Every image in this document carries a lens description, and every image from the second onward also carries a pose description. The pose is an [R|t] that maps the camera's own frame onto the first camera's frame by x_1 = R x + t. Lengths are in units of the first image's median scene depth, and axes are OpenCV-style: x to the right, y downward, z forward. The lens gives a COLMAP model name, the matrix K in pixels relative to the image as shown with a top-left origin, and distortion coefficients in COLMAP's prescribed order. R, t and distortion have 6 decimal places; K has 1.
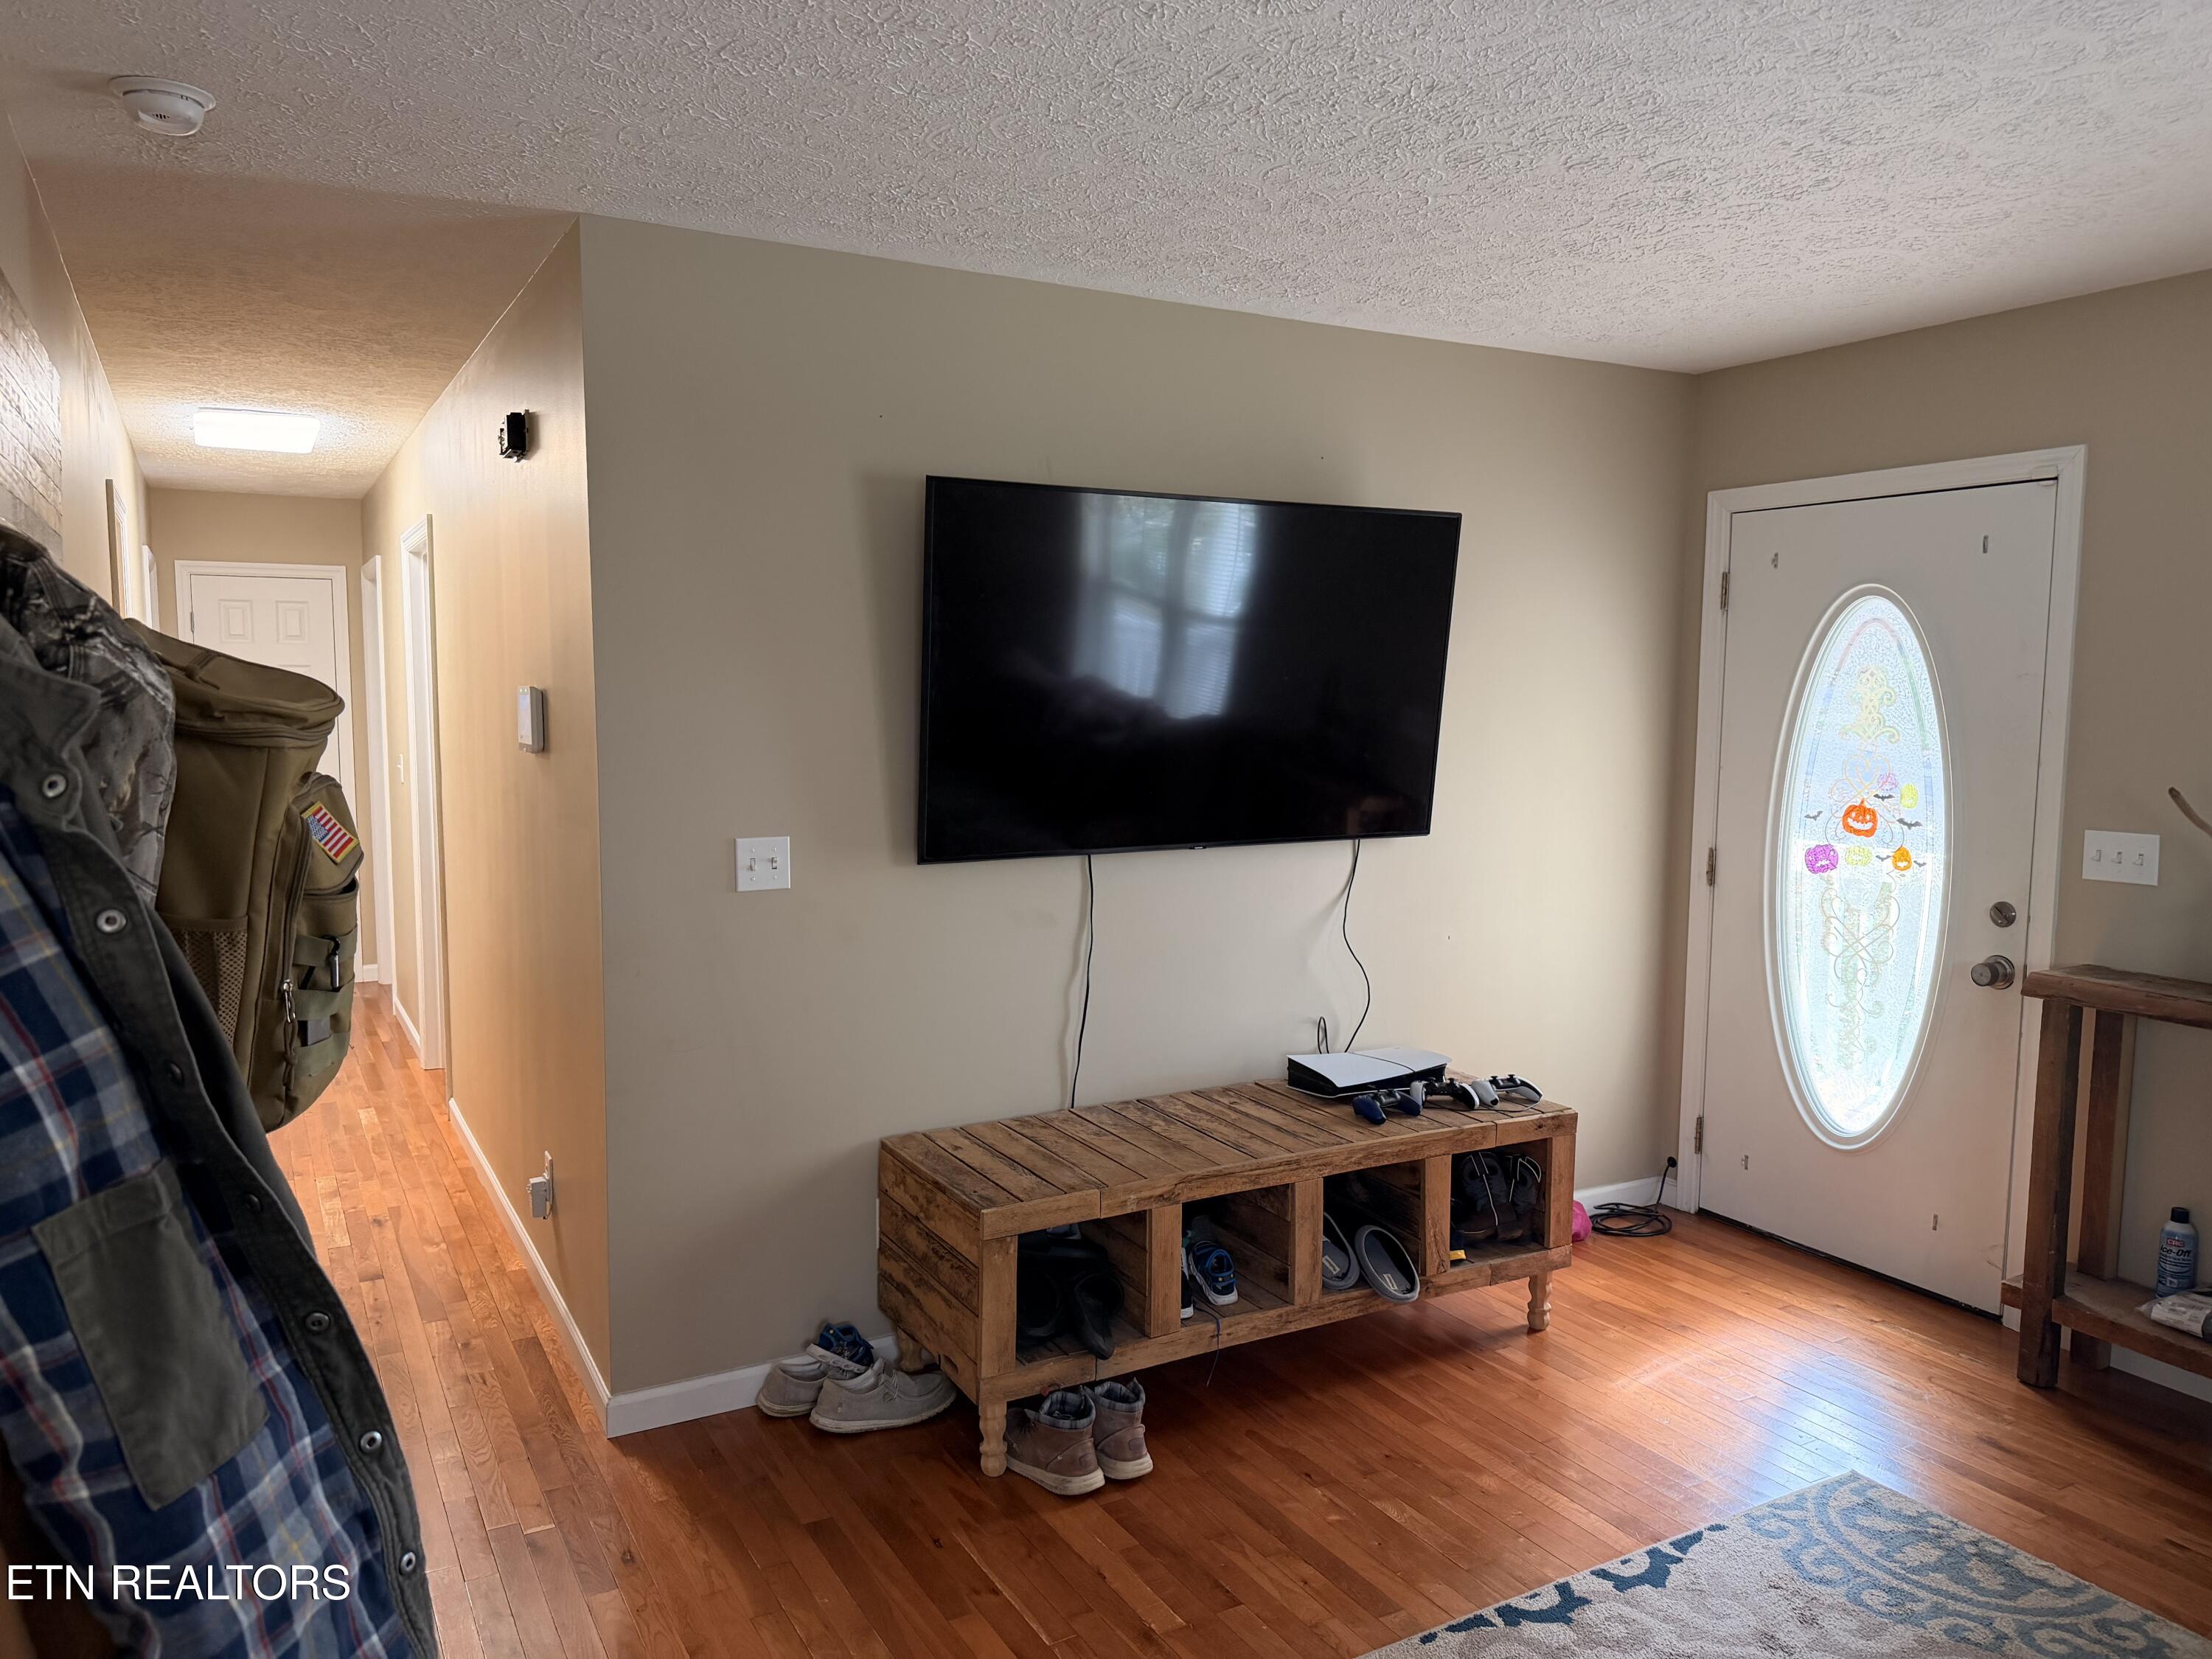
lens RADIAL K [[1575.6, 0, 1141.8], [0, 1575.6, 824.1], [0, 0, 1]] dist [0.109365, -0.123052]
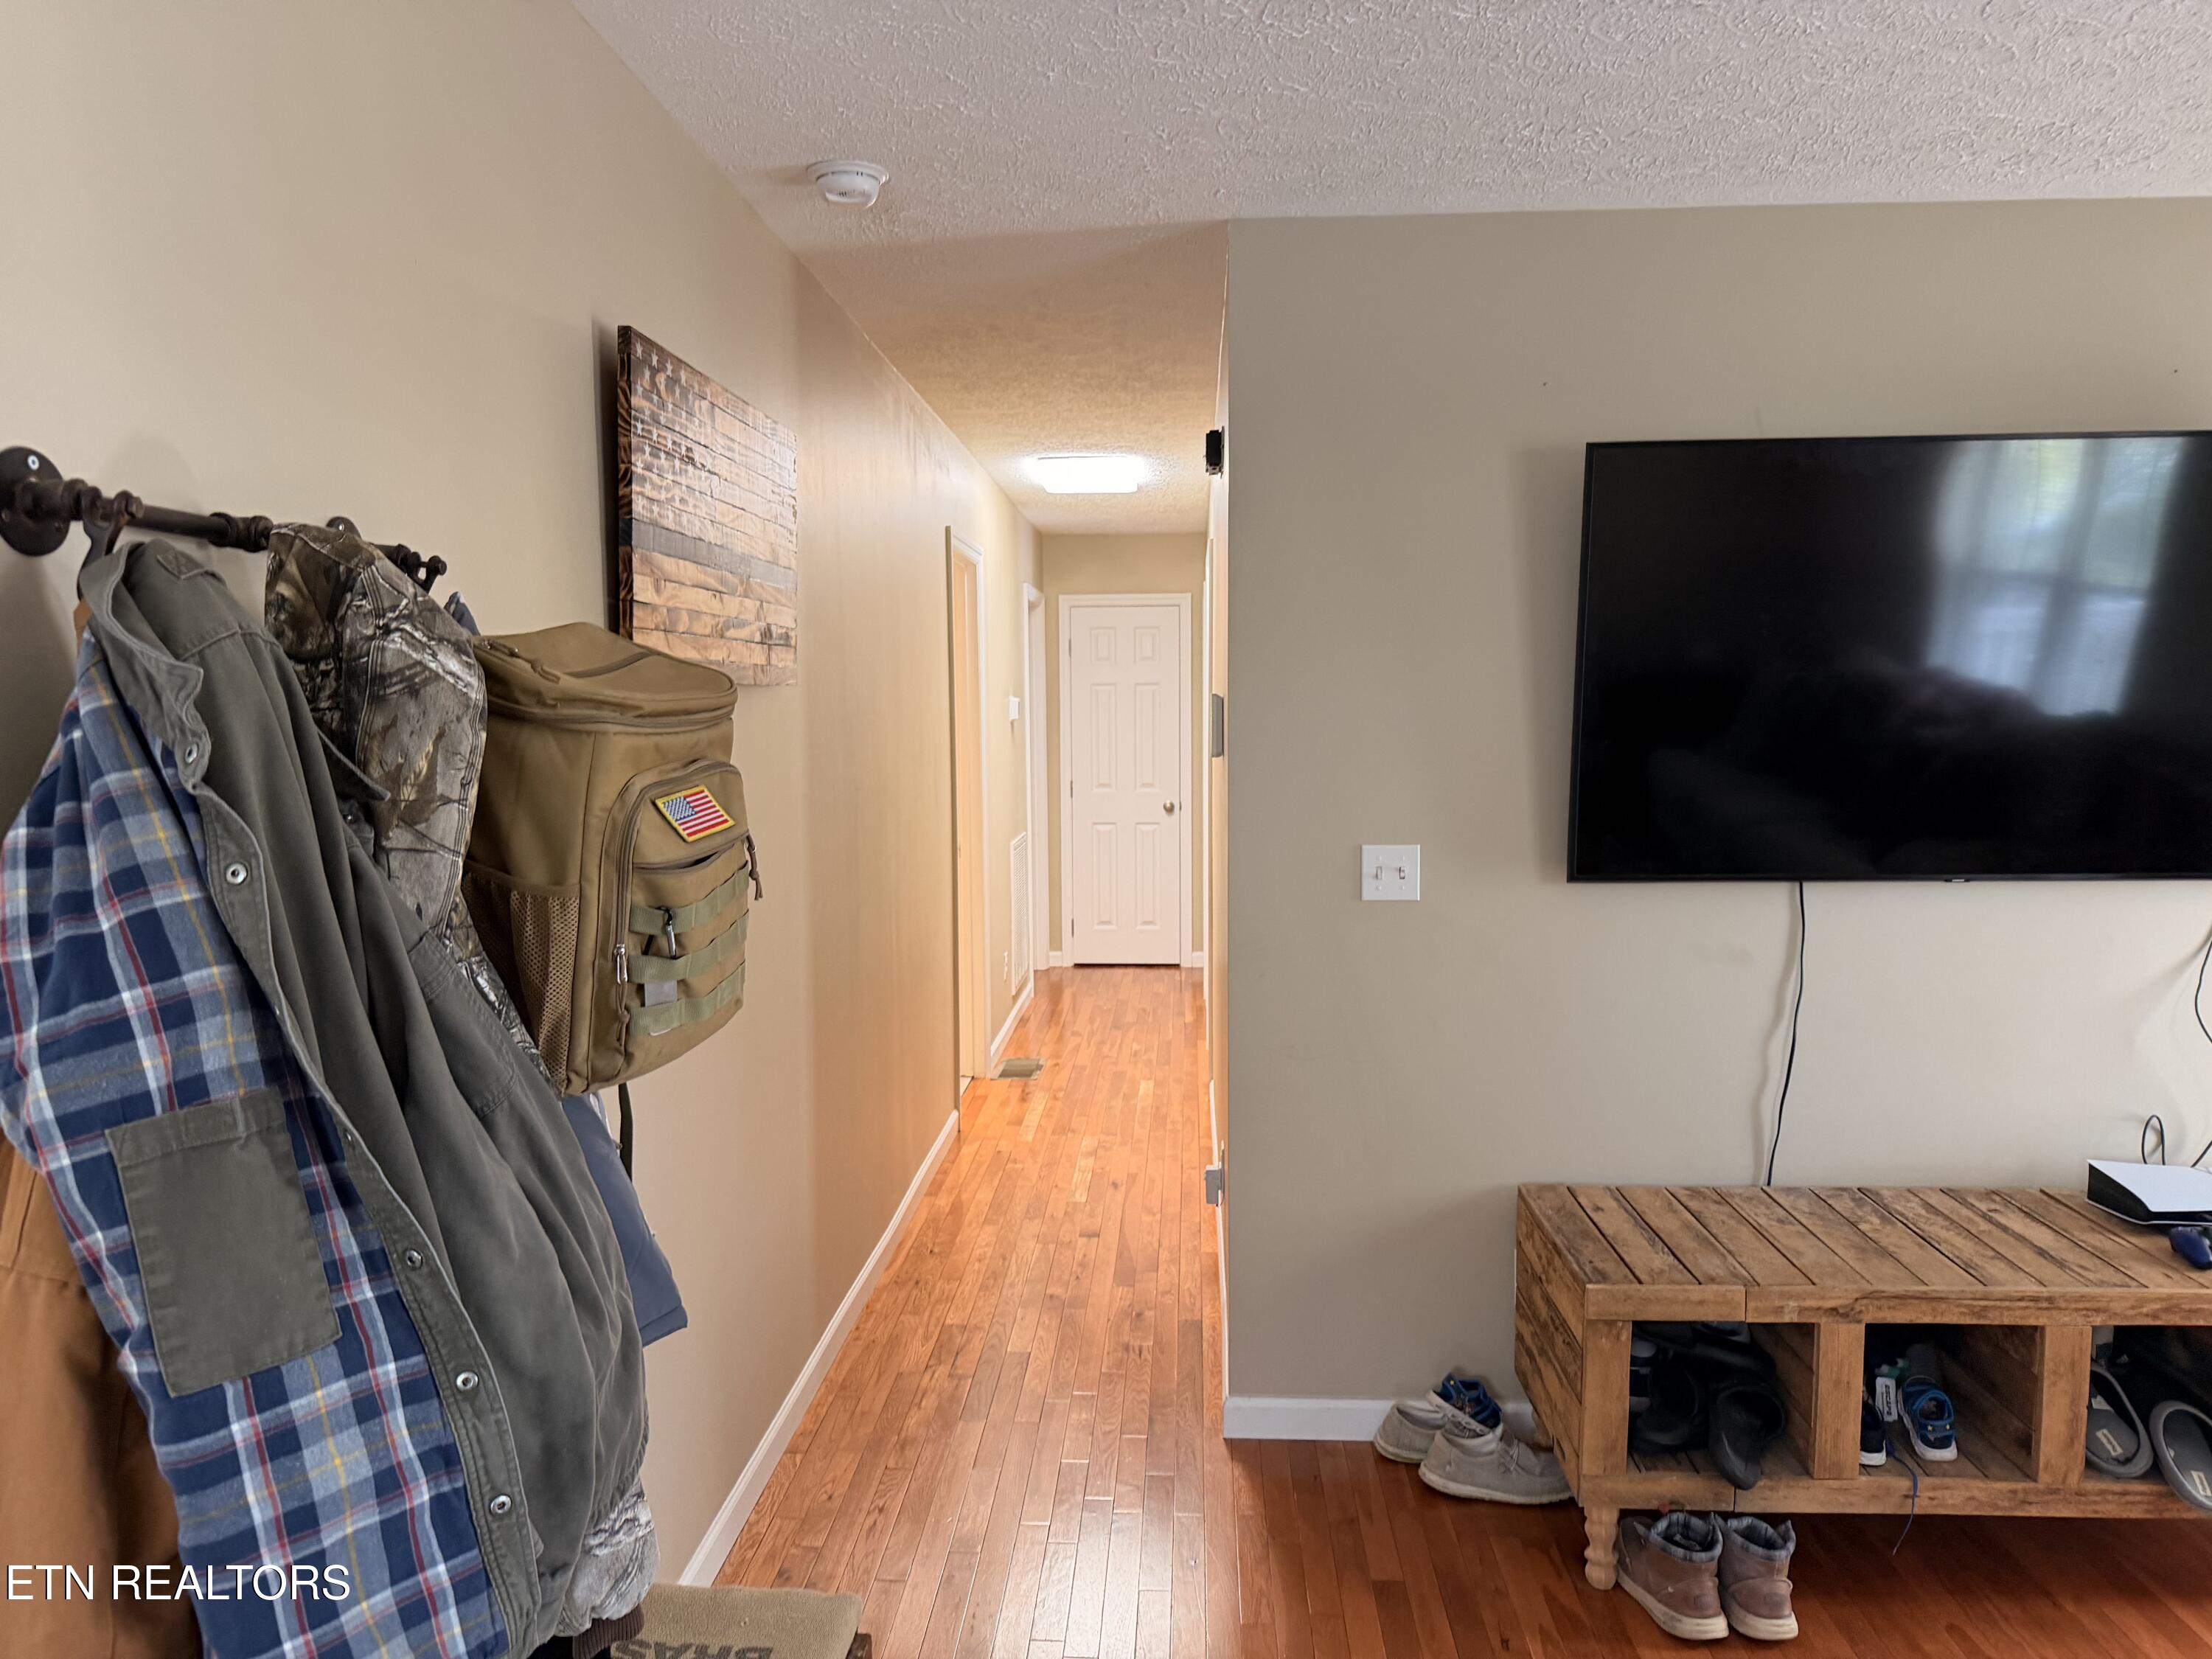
lens RADIAL K [[1607.9, 0, 1104.3], [0, 1607.9, 832.1], [0, 0, 1]] dist [0.008491, -0.024801]
pose [[0.837272, 0.035169, -0.545654, 0.140296], [-0.037265, 0.999279, 0.007226, -0.000097], [0.545515, 0.014283, 0.837980, 0.109104]]
